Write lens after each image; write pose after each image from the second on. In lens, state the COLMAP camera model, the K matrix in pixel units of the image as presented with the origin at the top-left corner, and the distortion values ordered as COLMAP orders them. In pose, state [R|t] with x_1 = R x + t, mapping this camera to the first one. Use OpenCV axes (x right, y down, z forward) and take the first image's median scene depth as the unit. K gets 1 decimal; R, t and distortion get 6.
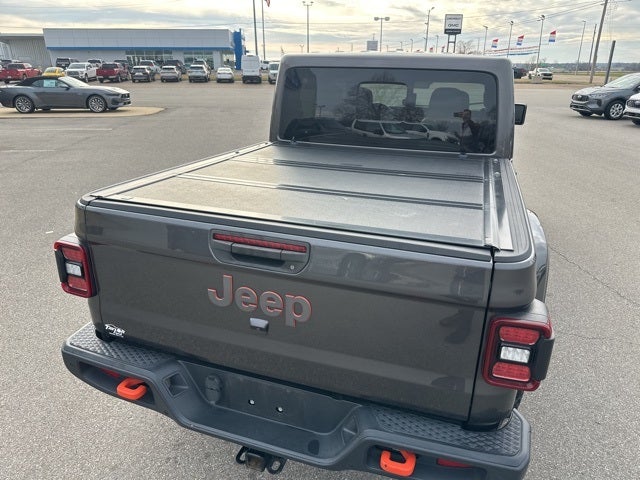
lens RADIAL K [[453.6, 0, 328.1], [0, 453.6, 242.5], [0, 0, 1]] dist [0.043073, -0.051171]
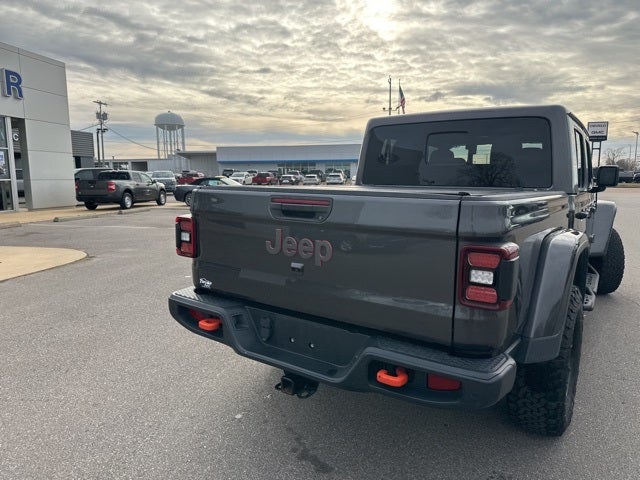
lens RADIAL K [[453.6, 0, 324.9], [0, 453.6, 239.6], [0, 0, 1]] dist [0.043073, -0.051171]
pose [[0.958647, 0.026925, -0.283321, 0.258301], [-0.090983, 0.972267, -0.215453, 0.330713], [0.269662, 0.232321, 0.934510, -0.201847]]
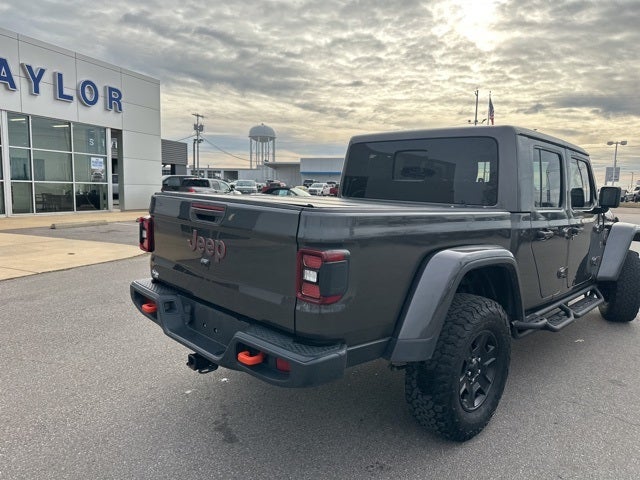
lens RADIAL K [[453.6, 0, 324.6], [0, 453.6, 243.2], [0, 0, 1]] dist [0.043073, -0.051171]
pose [[0.889109, 0.071411, -0.452091, 0.799994], [-0.182827, 0.960940, -0.207771, 0.320188], [0.419595, 0.267386, 0.867436, -0.180356]]
